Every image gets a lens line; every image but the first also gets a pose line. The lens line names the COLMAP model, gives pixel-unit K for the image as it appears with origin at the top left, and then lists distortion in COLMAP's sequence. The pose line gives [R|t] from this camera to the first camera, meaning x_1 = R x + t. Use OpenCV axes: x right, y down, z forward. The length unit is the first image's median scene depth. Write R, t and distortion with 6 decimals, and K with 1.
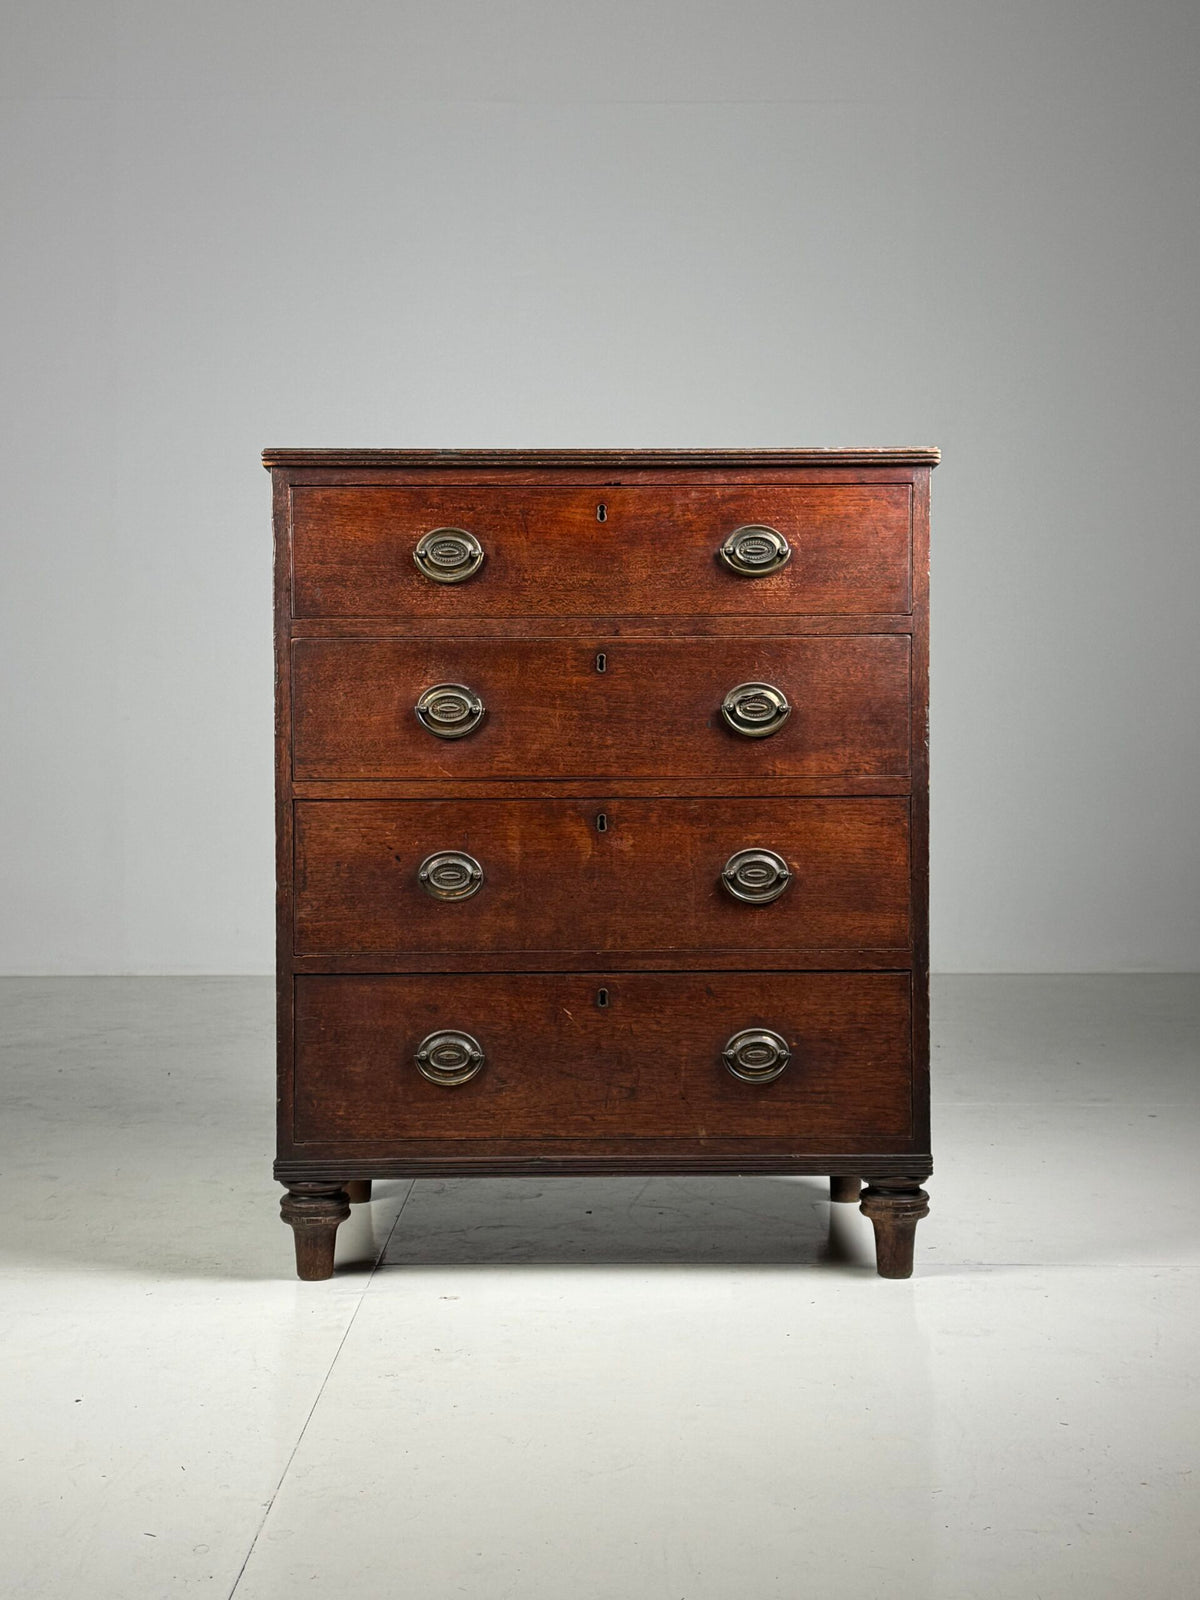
lens RADIAL K [[2234.4, 0, 603.7], [0, 2234.4, 810.5], [0, 0, 1]] dist [0.122382, 0.000000]
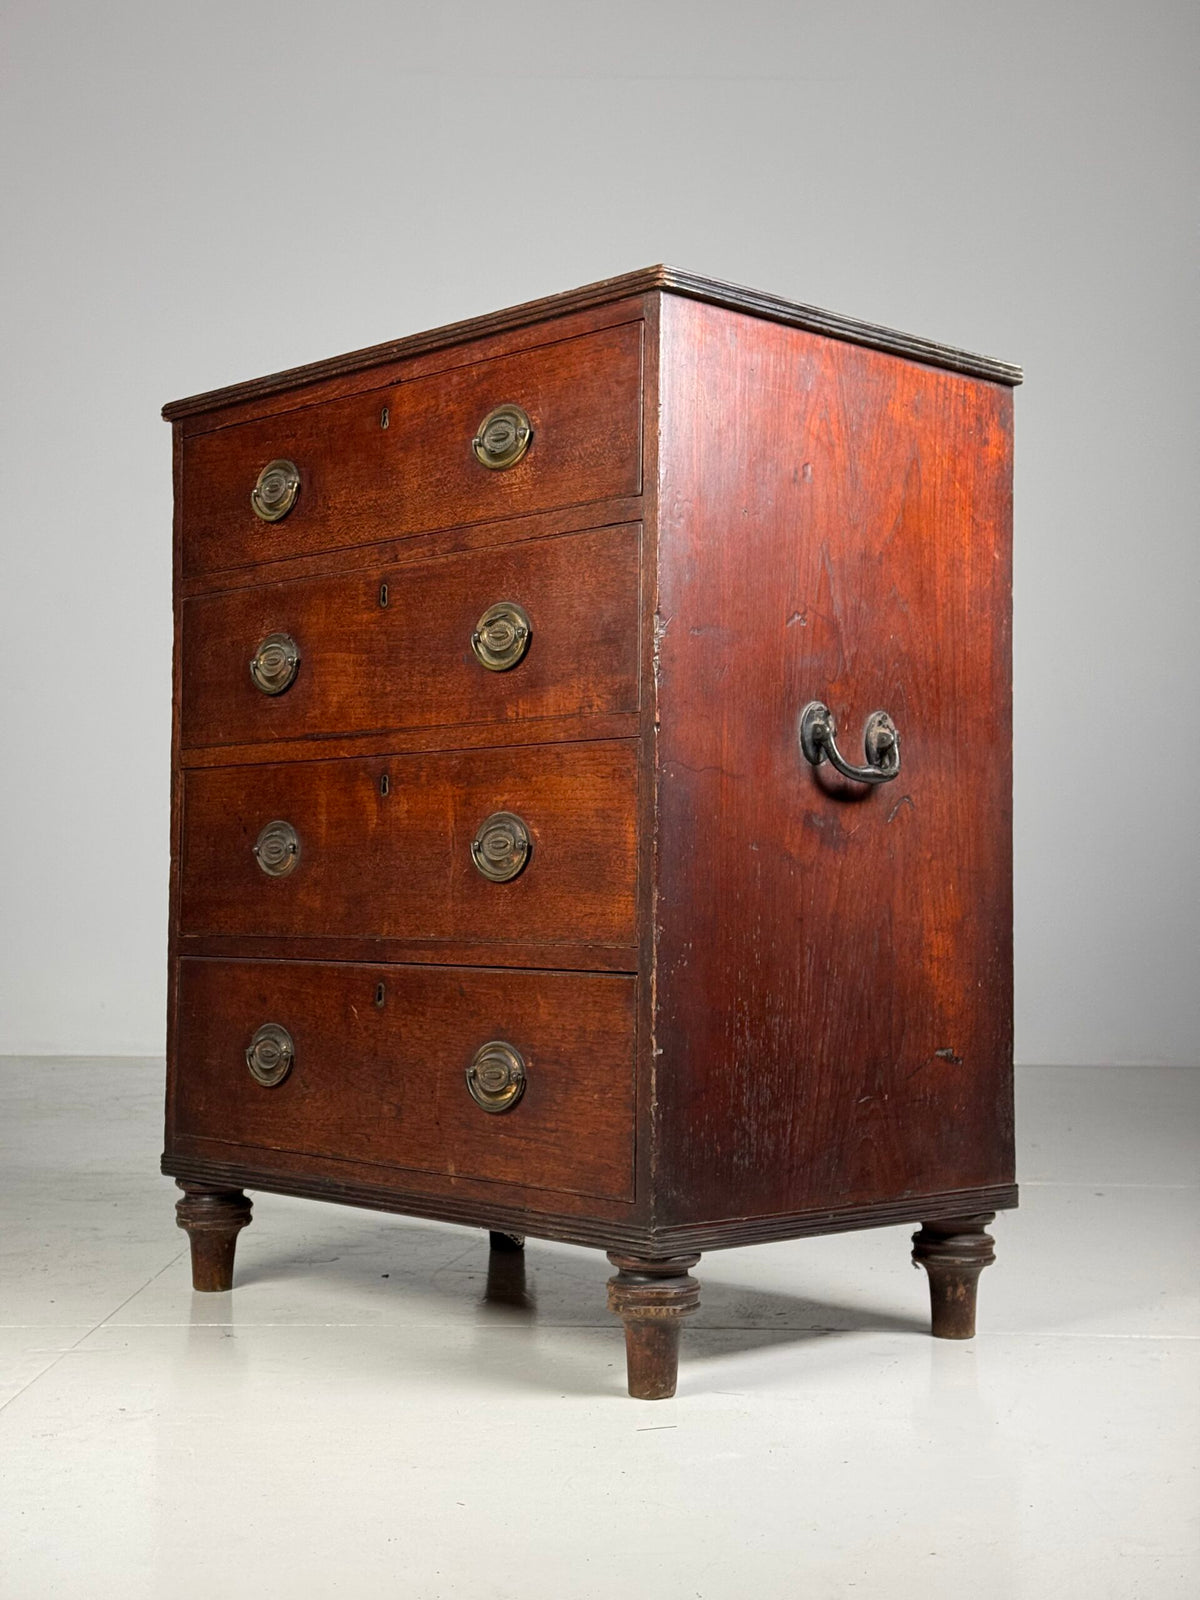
lens RADIAL K [[2234.4, 0, 612.6], [0, 2234.4, 818.6], [0, 0, 1]] dist [0.122382, 0.000000]
pose [[0.677985, -0.017398, -0.734870, 0.675511], [-0.028946, 0.998313, -0.050341, 0.057927], [0.734506, 0.055402, 0.676337, 0.495854]]
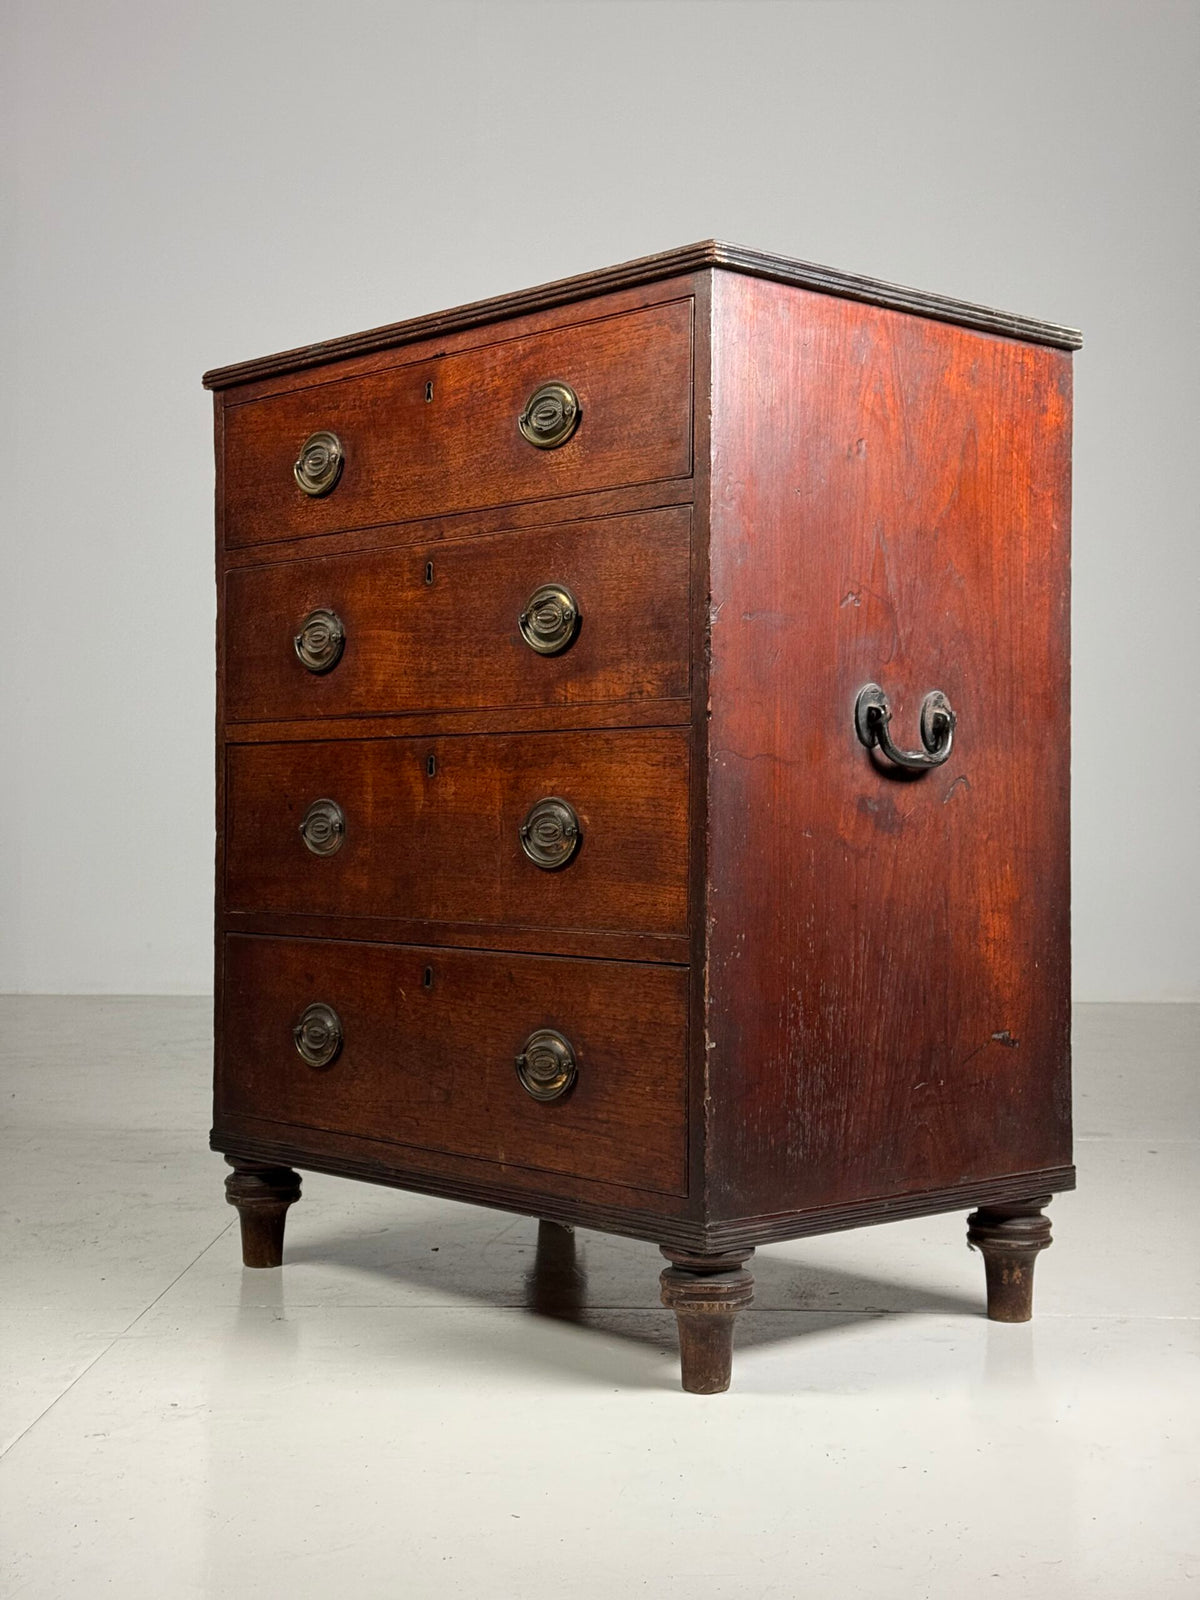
lens RADIAL K [[2234.4, 0, 612.4], [0, 2234.4, 805.2], [0, 0, 1]] dist [0.122382, 0.000000]
pose [[0.664300, 0.004402, -0.747453, 0.664417], [-0.025291, 0.999542, -0.016590, 0.032110], [0.747038, 0.029925, 0.664107, 0.500628]]
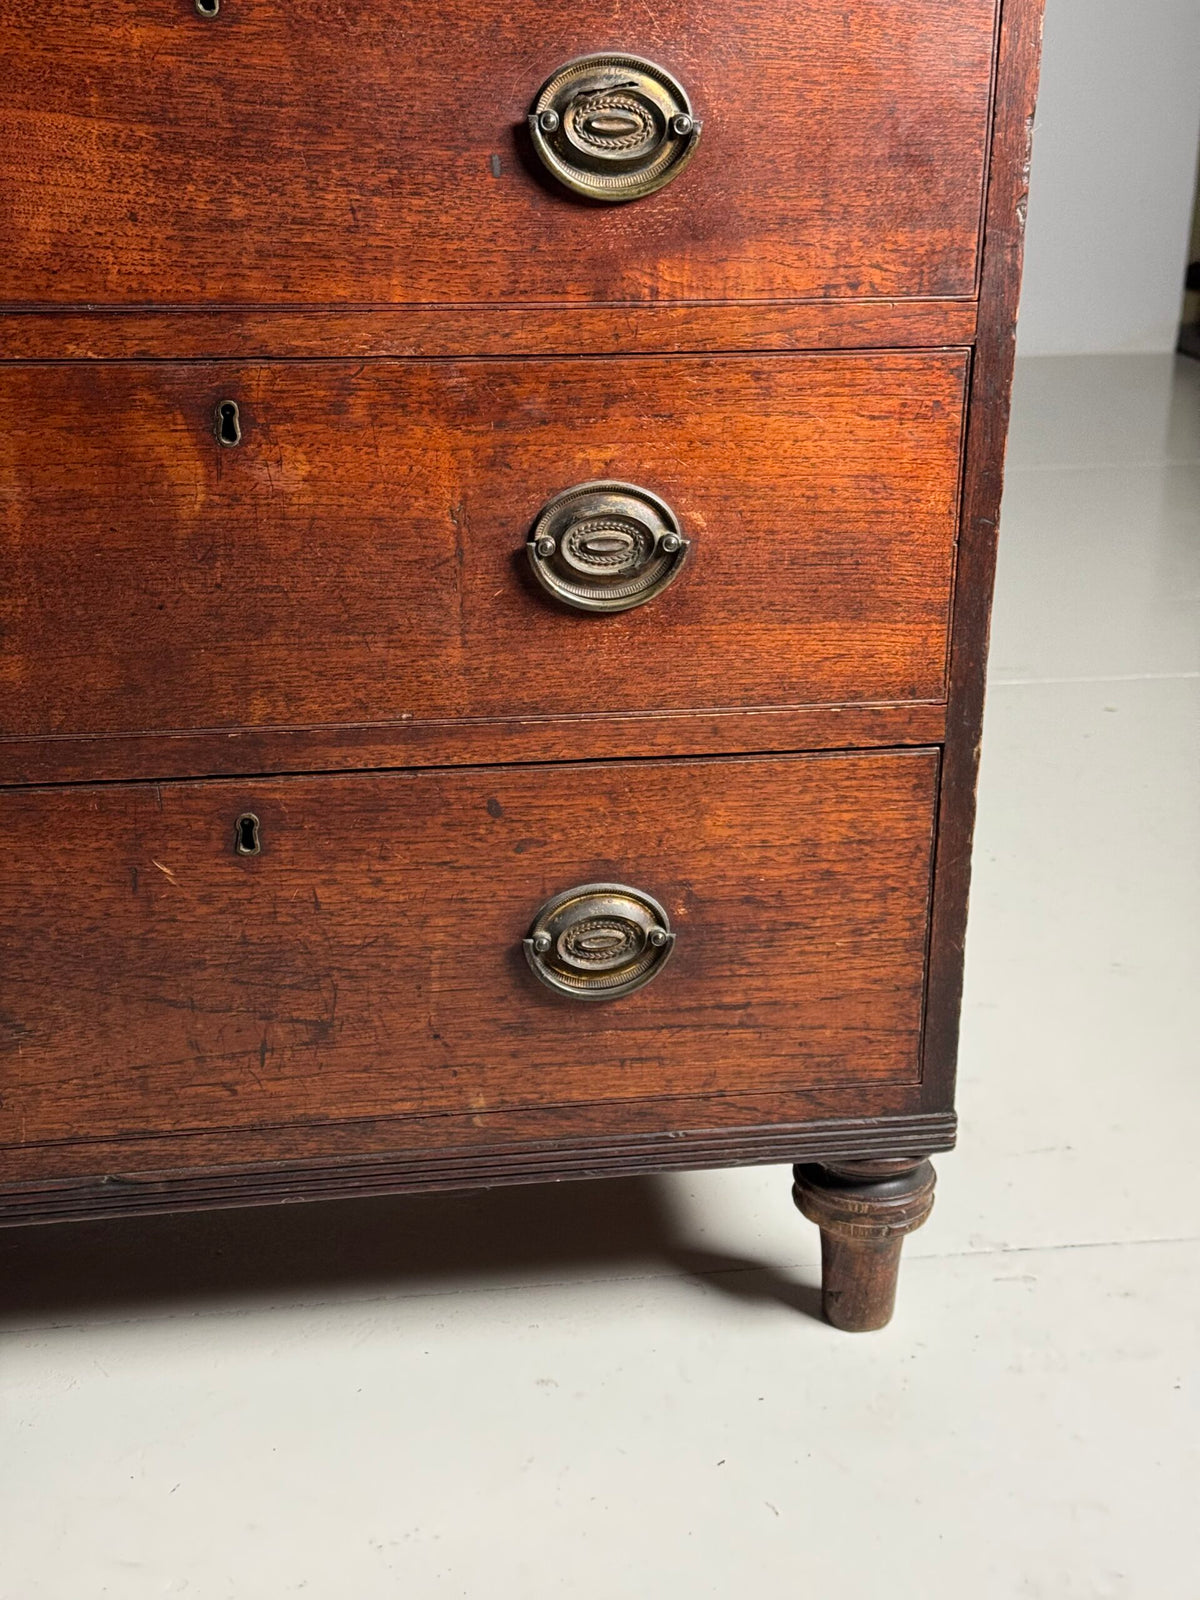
lens RADIAL K [[2234.4, 0, 585.9], [0, 2234.4, 817.2], [0, 0, 1]] dist [0.122382, 0.000000]
pose [[0.986523, -0.039867, 0.158693, -0.004267], [-0.013980, 0.945779, 0.324509, -0.059251], [-0.163026, -0.322354, 0.932475, 0.592785]]
